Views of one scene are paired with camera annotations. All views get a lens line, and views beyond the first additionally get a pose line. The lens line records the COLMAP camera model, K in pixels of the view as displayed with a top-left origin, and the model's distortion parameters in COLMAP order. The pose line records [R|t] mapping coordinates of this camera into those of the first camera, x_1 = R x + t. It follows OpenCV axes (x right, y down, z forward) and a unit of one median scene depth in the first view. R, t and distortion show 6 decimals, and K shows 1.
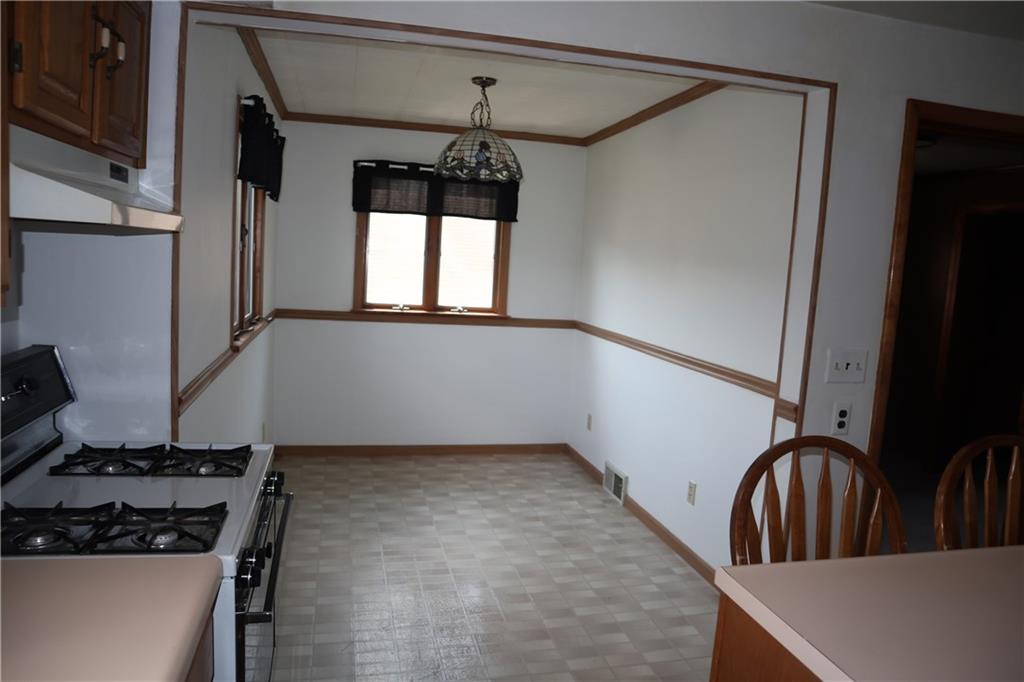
lens RADIAL K [[710.0, 0, 510.2], [0, 710.0, 337.0], [0, 0, 1]] dist [-0.126907, 0.080434]
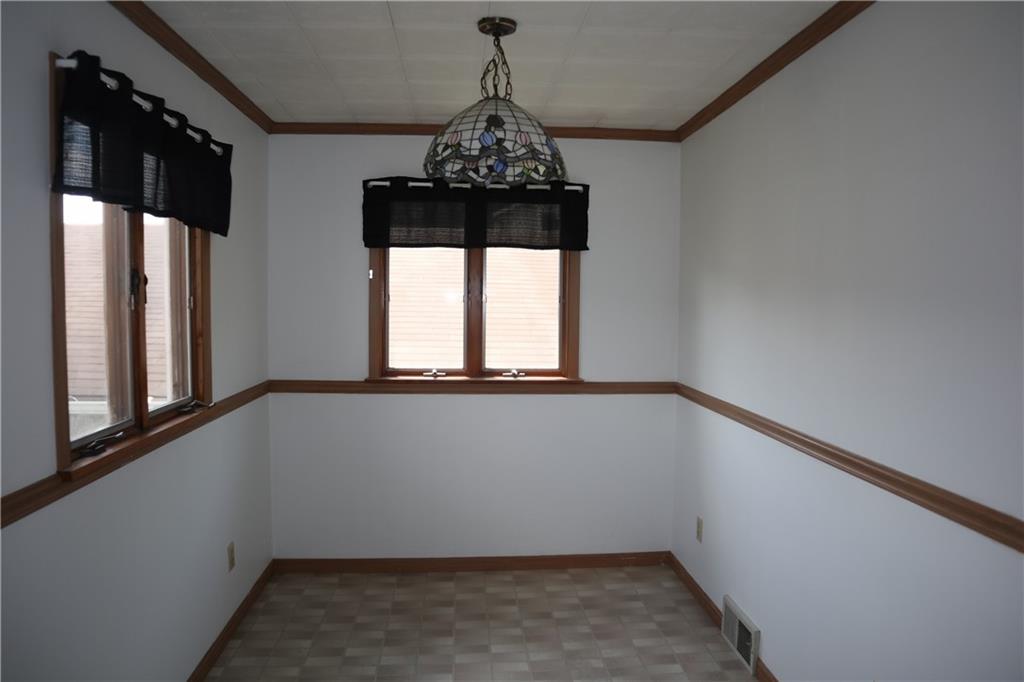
lens RADIAL K [[710.0, 0, 510.2], [0, 710.0, 337.0], [0, 0, 1]] dist [-0.126907, 0.080434]
pose [[0.985830, -0.038432, -0.163288, 0.050086], [0.028801, 0.997726, -0.060943, -0.034008], [0.165259, 0.055377, 0.984694, 0.297405]]
